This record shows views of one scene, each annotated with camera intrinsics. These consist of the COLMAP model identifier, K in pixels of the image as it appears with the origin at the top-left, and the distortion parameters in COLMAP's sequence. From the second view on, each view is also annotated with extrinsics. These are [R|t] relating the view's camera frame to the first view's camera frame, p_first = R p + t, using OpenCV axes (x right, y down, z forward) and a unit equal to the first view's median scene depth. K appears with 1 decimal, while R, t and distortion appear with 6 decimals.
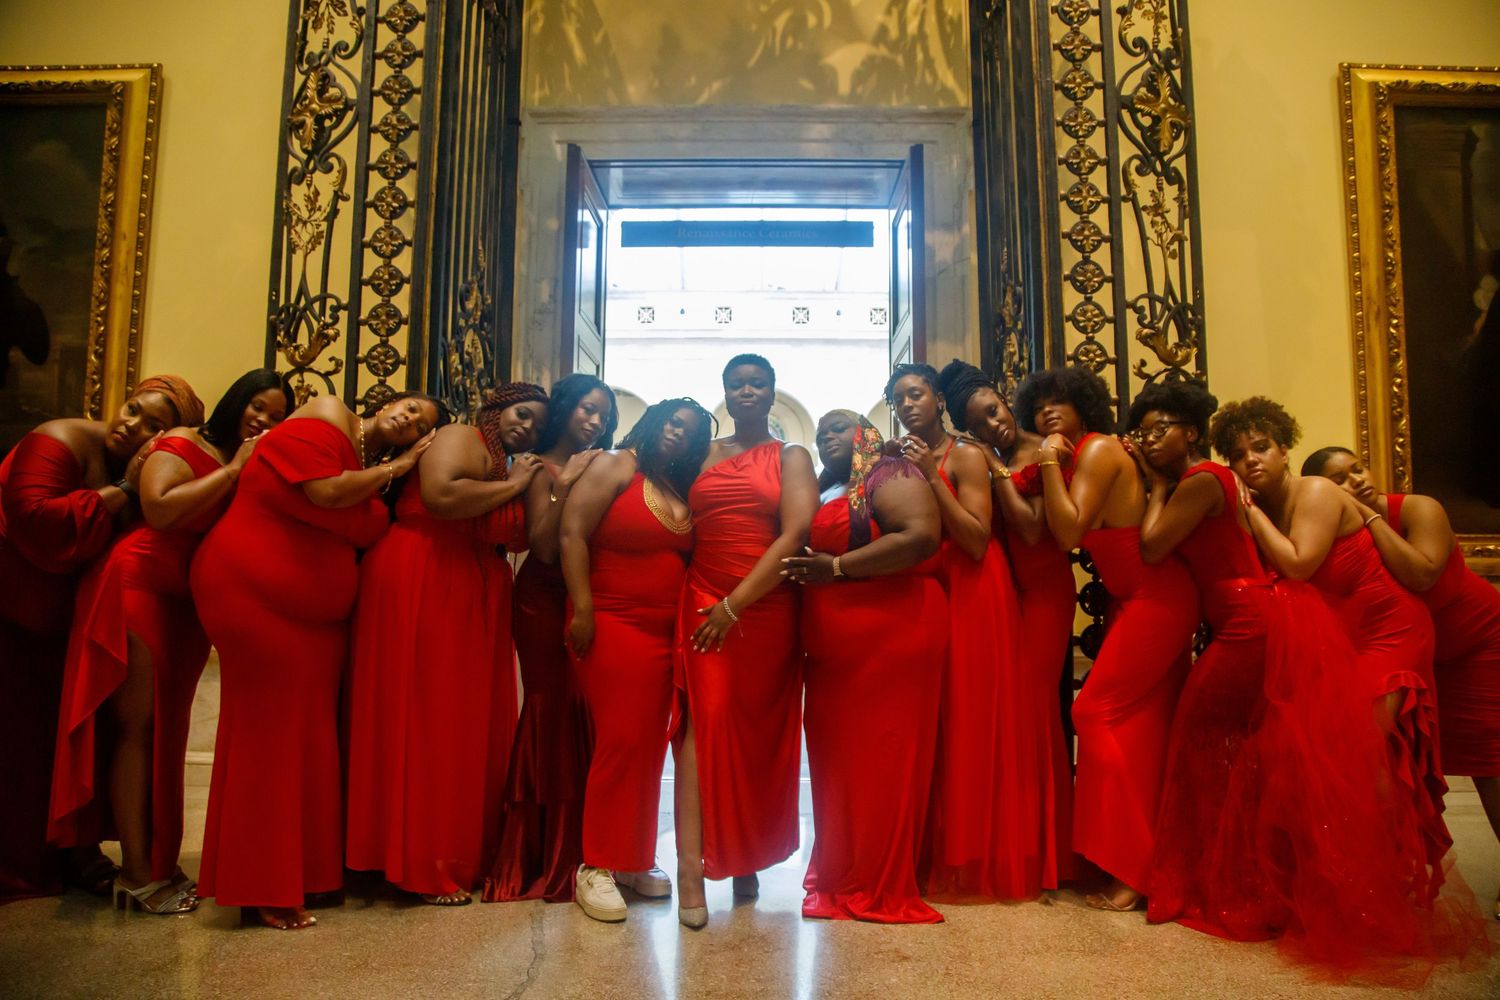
lens RADIAL K [[1034.8, 0, 755.2], [0, 1034.8, 522.6], [0, 0, 1]] dist [-0.003209, 0.001662]
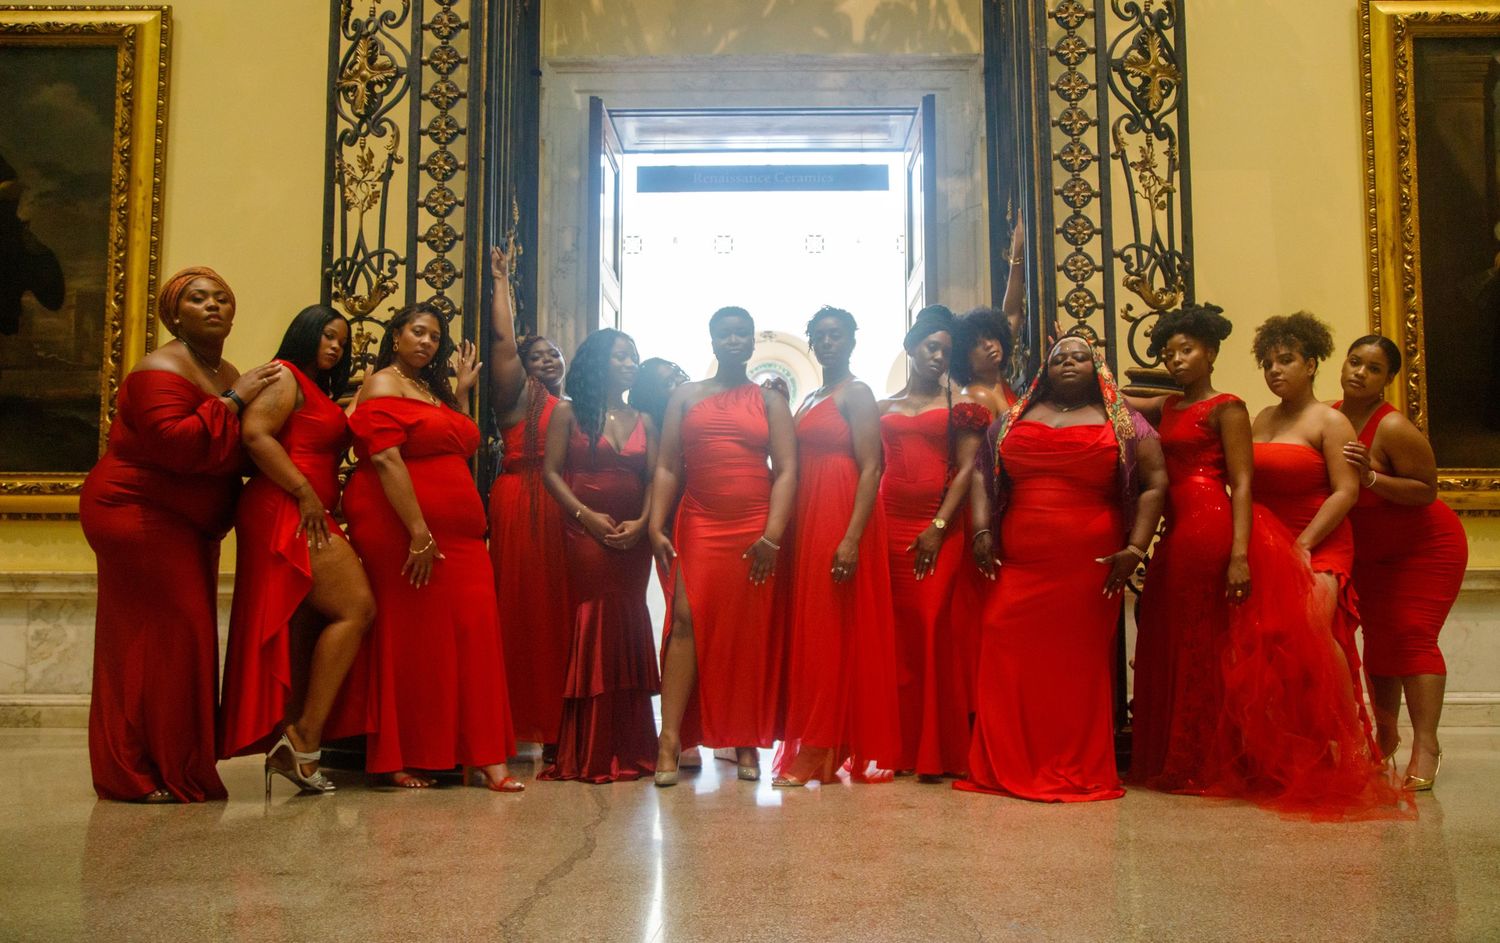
lens RADIAL K [[1294.5, 0, 777.9], [0, 1294.5, 469.7], [0, 0, 1]] dist [0.140301, -0.003181]
pose [[0.999848, -0.009737, 0.014452, -0.020076], [0.010045, 0.999722, -0.021350, 0.041834], [-0.014240, 0.021492, 0.999668, -0.360242]]
